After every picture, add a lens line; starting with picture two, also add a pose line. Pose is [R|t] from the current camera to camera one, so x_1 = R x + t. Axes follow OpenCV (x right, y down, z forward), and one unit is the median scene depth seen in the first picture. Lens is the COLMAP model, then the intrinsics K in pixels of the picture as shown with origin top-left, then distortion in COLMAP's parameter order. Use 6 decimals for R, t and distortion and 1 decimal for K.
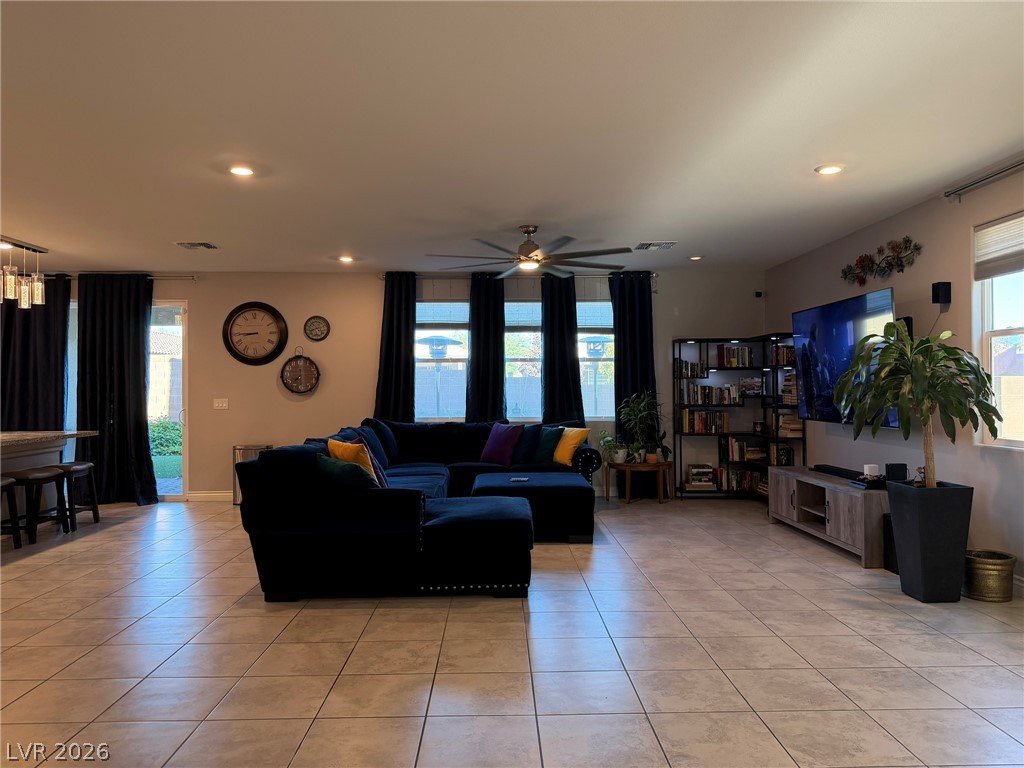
lens RADIAL K [[736.8, 0, 507.2], [0, 736.8, 383.3], [0, 0, 1]] dist [0.049208, -0.040809]
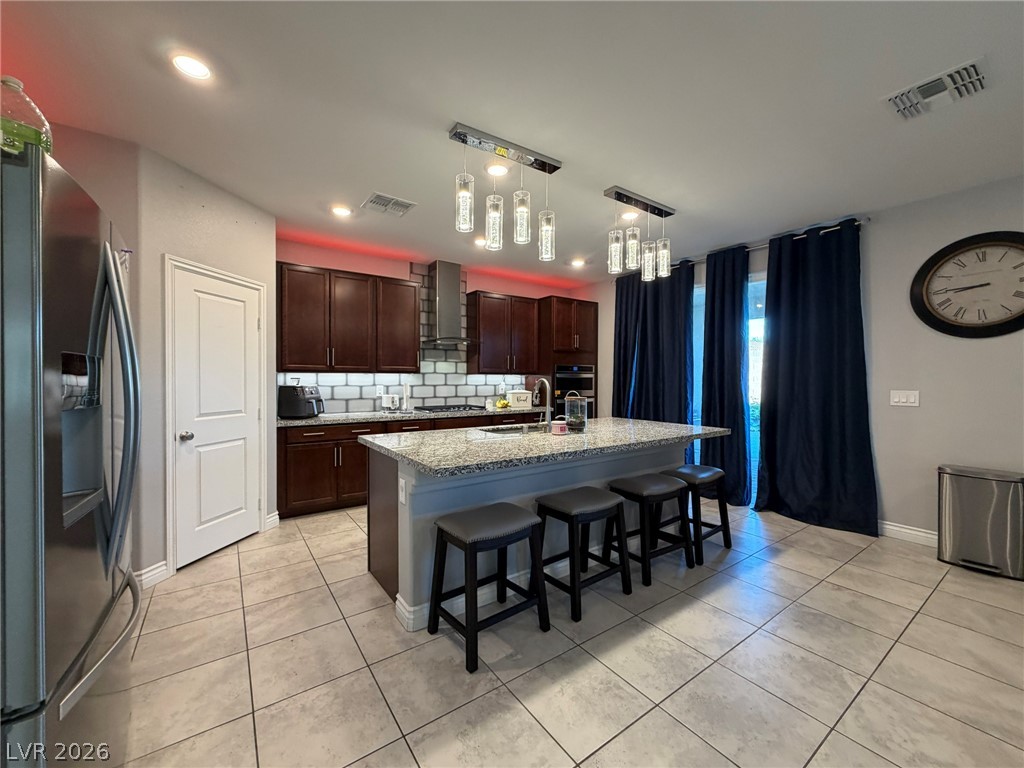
lens RADIAL K [[408.9, 0, 512.3], [0, 408.9, 381.8], [0, 0, 1]] dist [-0.002152, 0.000052]
pose [[0.570987, 0.012116, -0.820870, -0.338487], [-0.001854, 0.999908, 0.013470, 0.009467], [0.820957, -0.006169, 0.570956, 0.585085]]
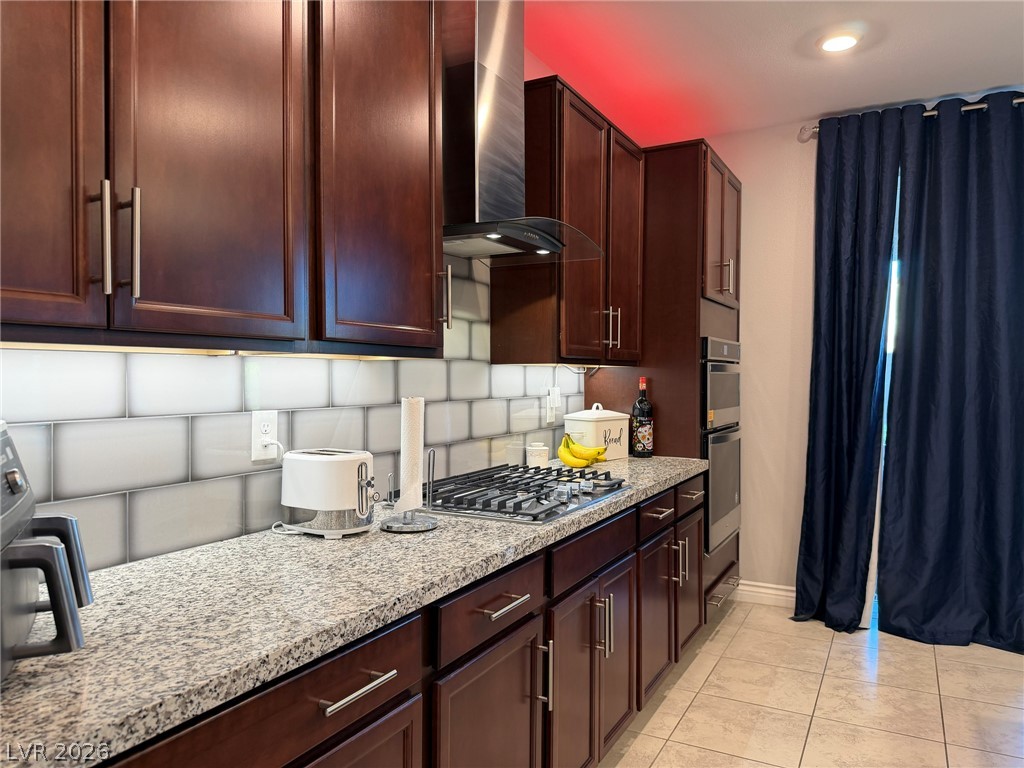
lens RADIAL K [[736.8, 0, 502.8], [0, 736.8, 382.3], [0, 0, 1]] dist [0.049208, -0.040809]
pose [[0.882673, -0.000831, -0.469987, -0.806561], [0.004834, 0.999962, 0.007312, 0.013511], [0.469963, -0.008726, 0.882643, 0.592254]]
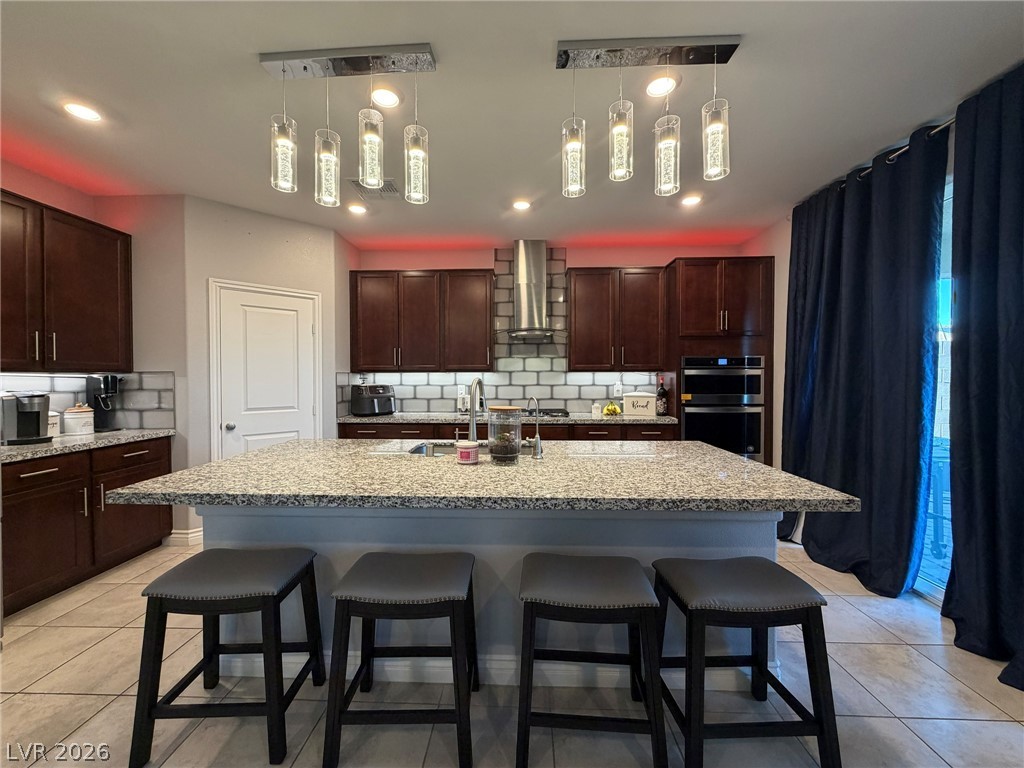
lens RADIAL K [[408.9, 0, 509.0], [0, 408.9, 381.8], [0, 0, 1]] dist [-0.002152, 0.000052]
pose [[-0.049440, 0.015735, -0.998653, -0.379558], [0.006355, 0.999861, 0.015440, 0.010334], [0.998757, -0.005583, -0.049533, 0.889266]]
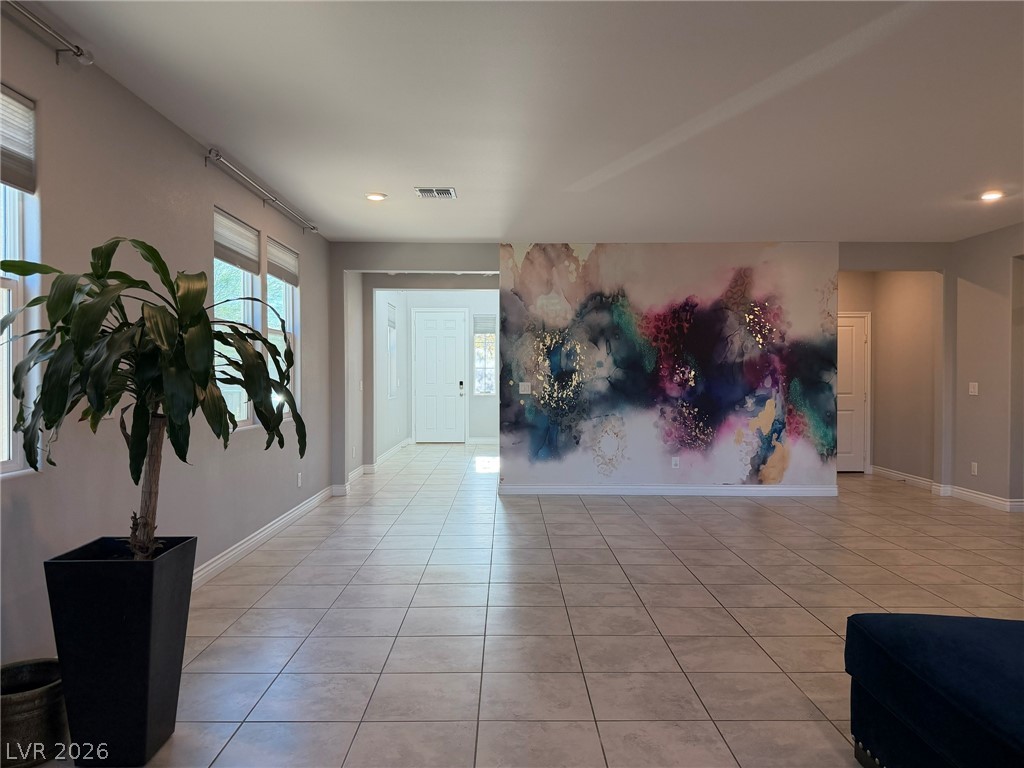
lens RADIAL K [[736.8, 0, 512.5], [0, 736.8, 380.2], [0, 0, 1]] dist [0.049208, -0.040809]
pose [[-0.999967, 0.003396, 0.007349, 0.174232], [0.003473, 0.999939, 0.010453, 0.002272], [-0.007313, 0.010478, -0.999918, 0.983452]]
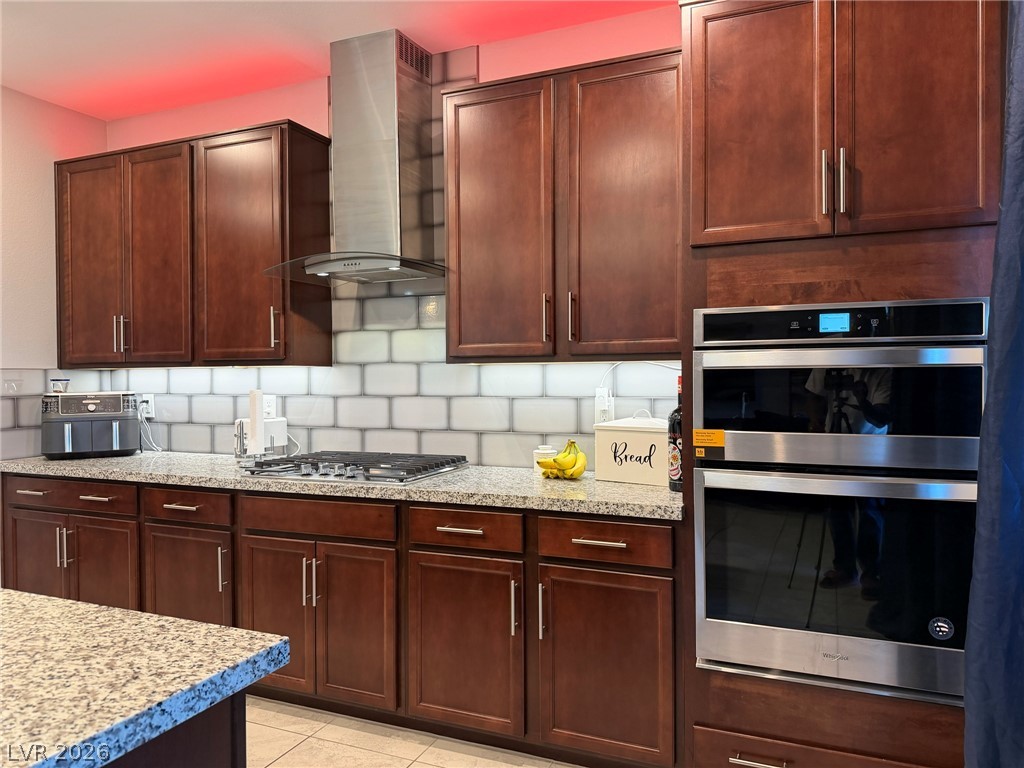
lens RADIAL K [[736.8, 0, 508.0], [0, 736.8, 378.6], [0, 0, 1]] dist [0.049208, -0.040809]
pose [[-0.417828, 0.010489, -0.908466, -0.609258], [0.011817, 0.999912, 0.006110, 0.012389], [0.908449, -0.008183, -0.417915, 1.144358]]
